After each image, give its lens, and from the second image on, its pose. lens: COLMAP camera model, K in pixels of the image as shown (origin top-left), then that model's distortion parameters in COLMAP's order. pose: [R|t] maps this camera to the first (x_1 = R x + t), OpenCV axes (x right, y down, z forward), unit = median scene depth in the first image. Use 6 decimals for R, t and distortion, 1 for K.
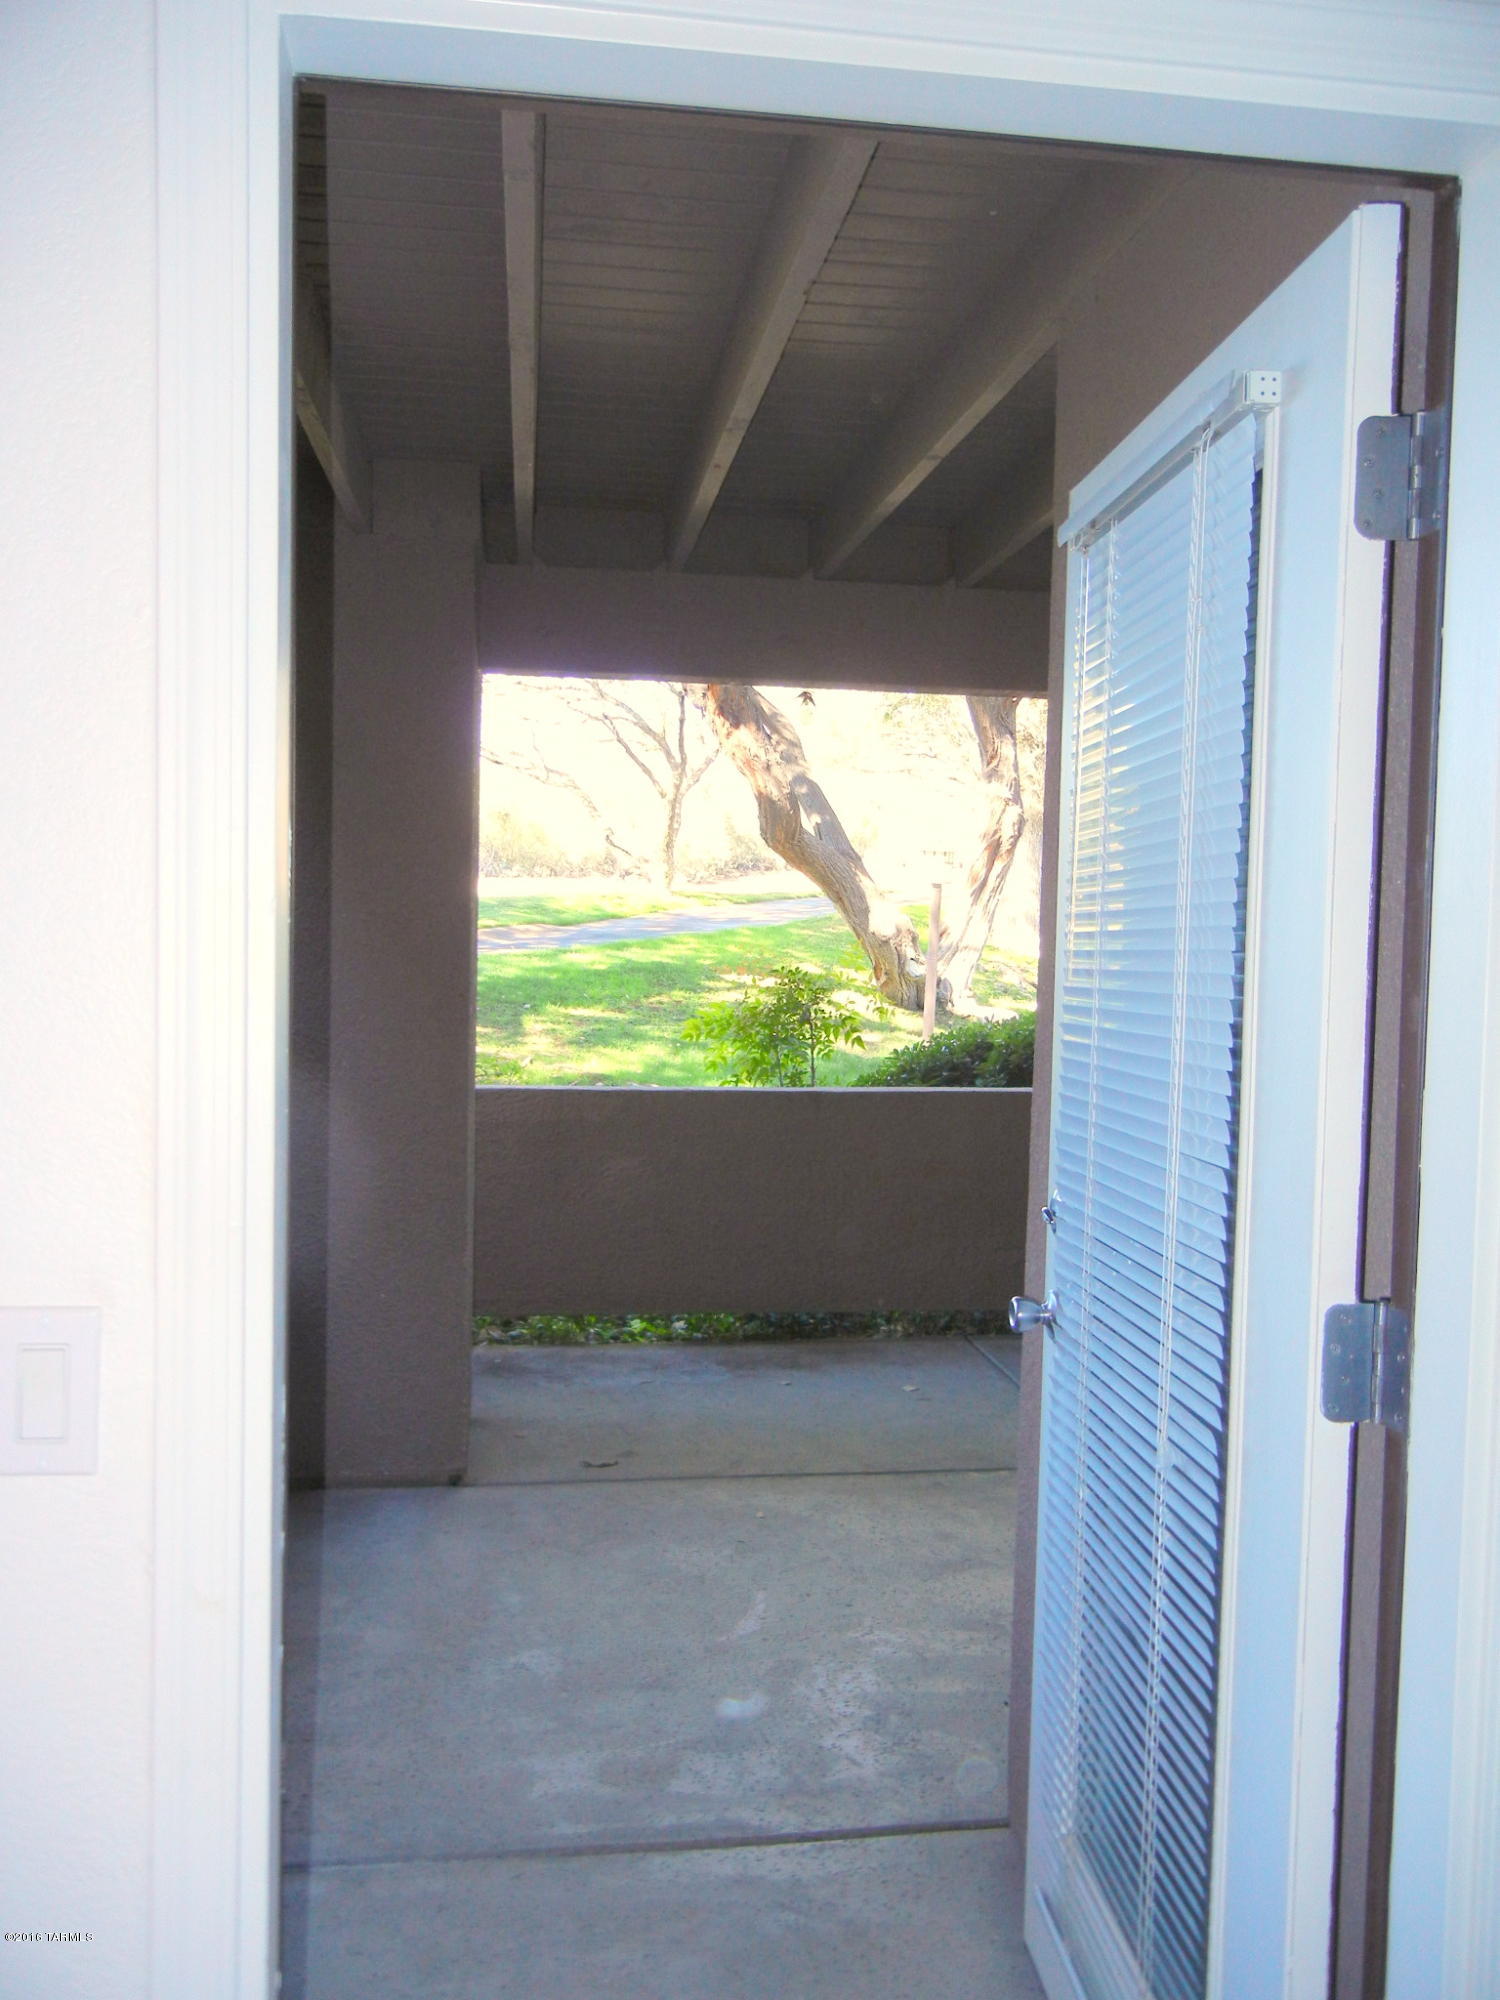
lens RADIAL K [[1727.7, 0, 750.0], [0, 1727.7, 1000.0], [0, 0, 1]] dist [-0.008639, 0.002212]
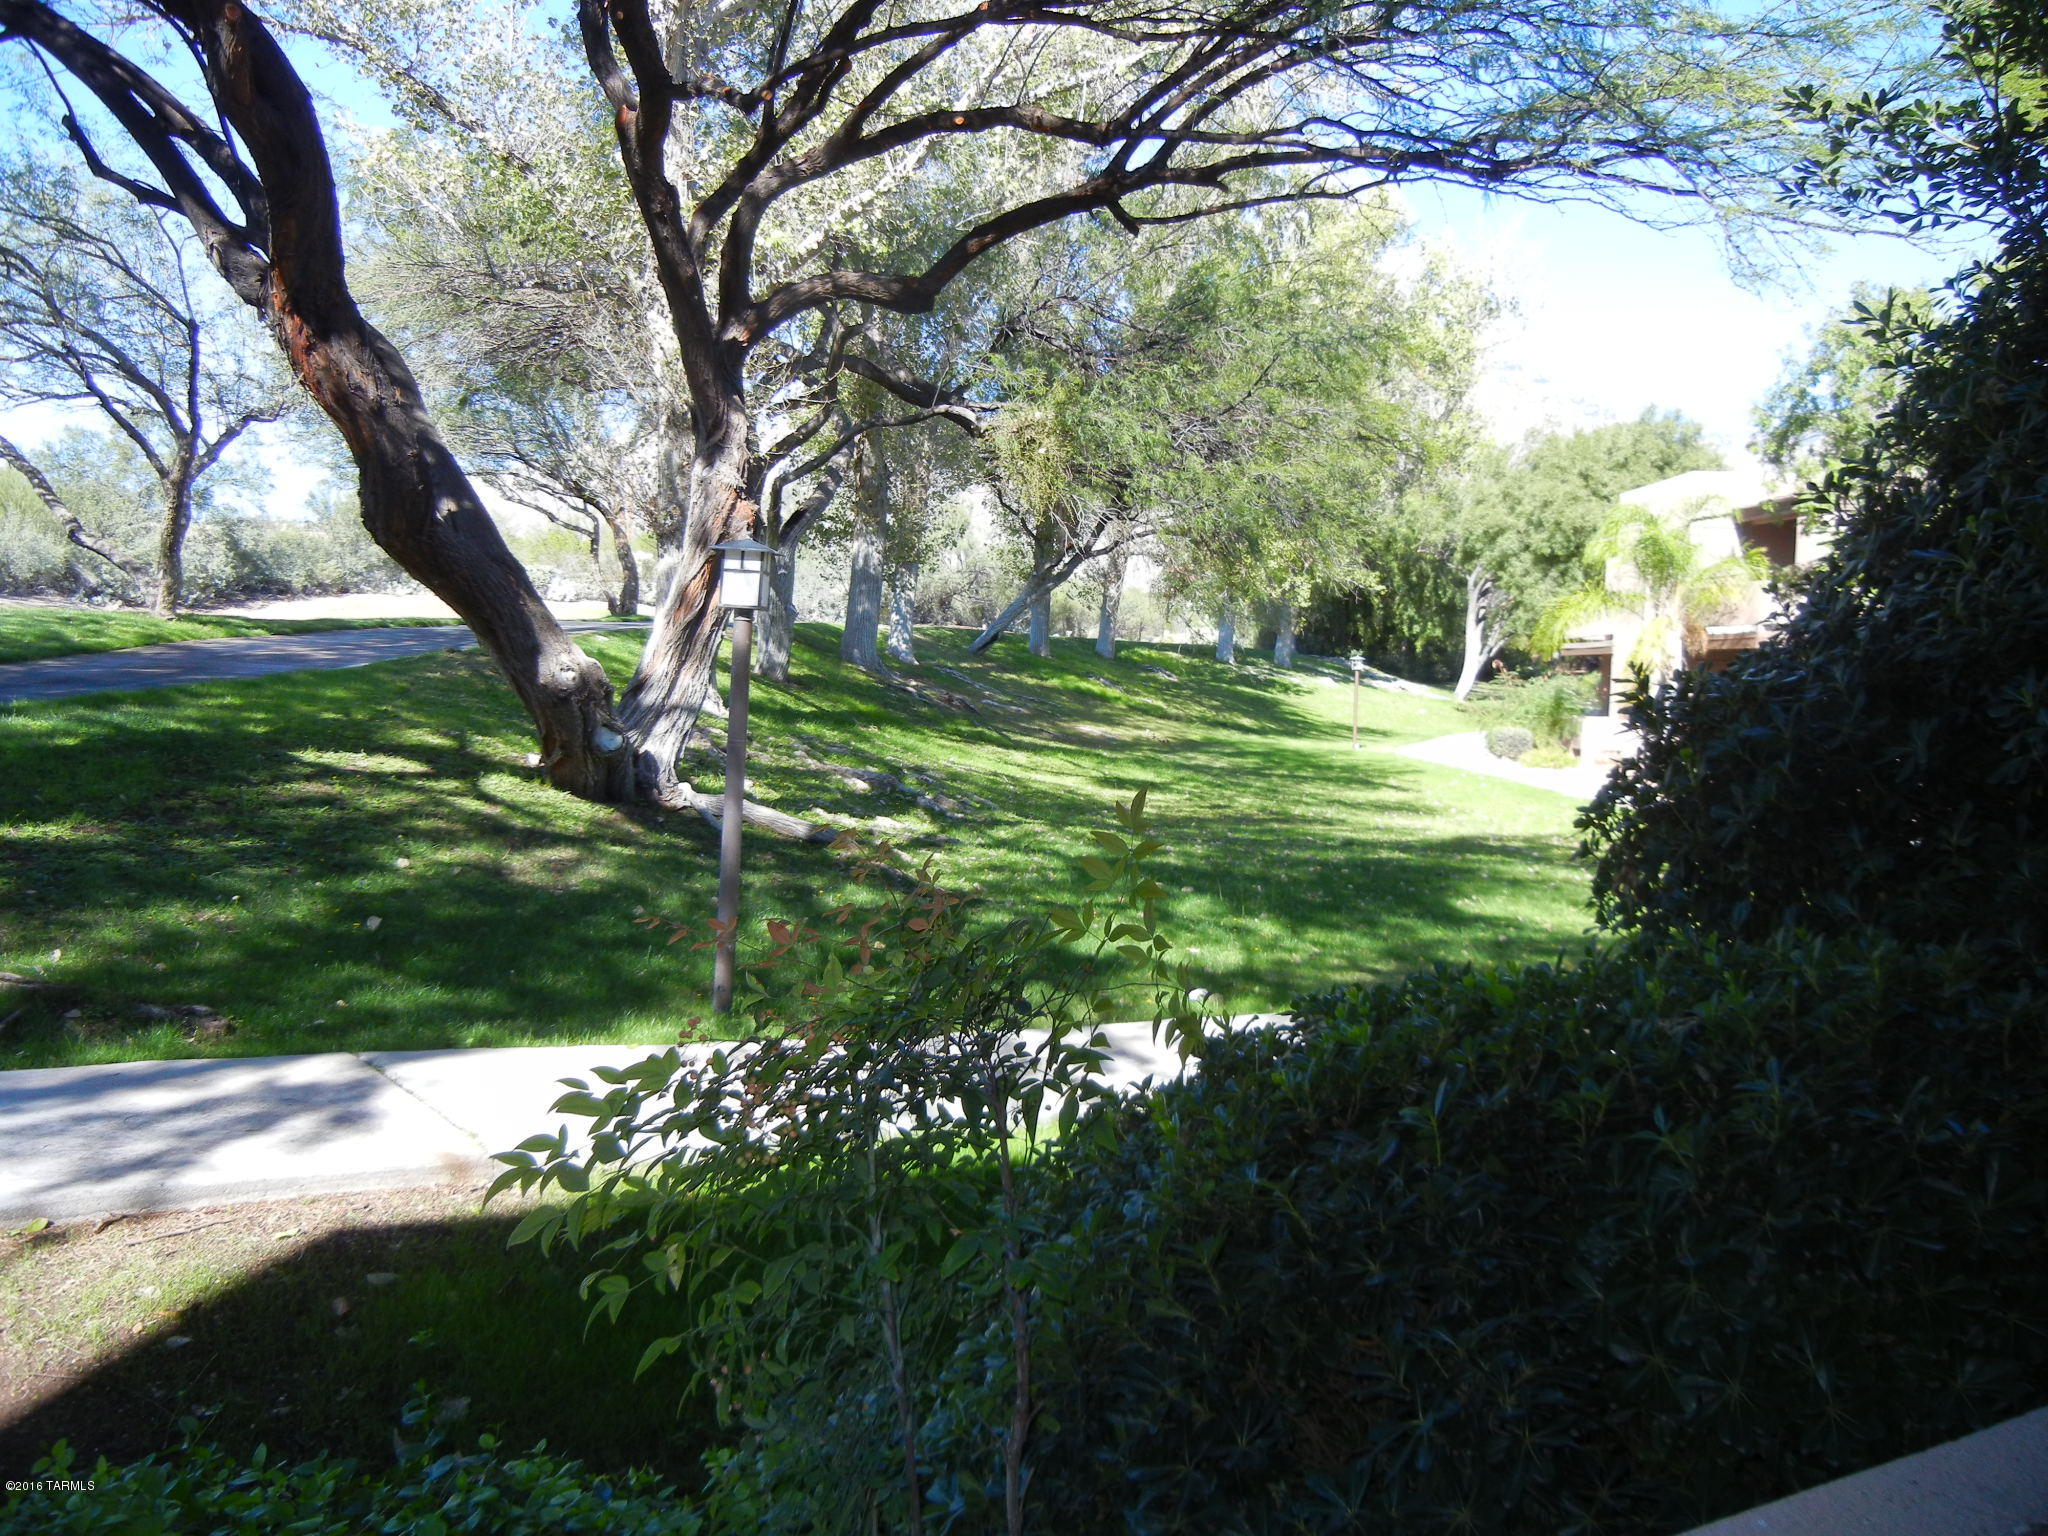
lens RADIAL K [[1769.1, 0, 1024.0], [0, 1769.1, 768.0], [0, 0, 1]] dist [-0.008639, 0.002212]
pose [[0.915256, -0.010549, 0.402734, -0.031330], [0.003816, 0.999839, 0.017517, -0.019162], [-0.402854, -0.014496, 0.915149, 0.329510]]
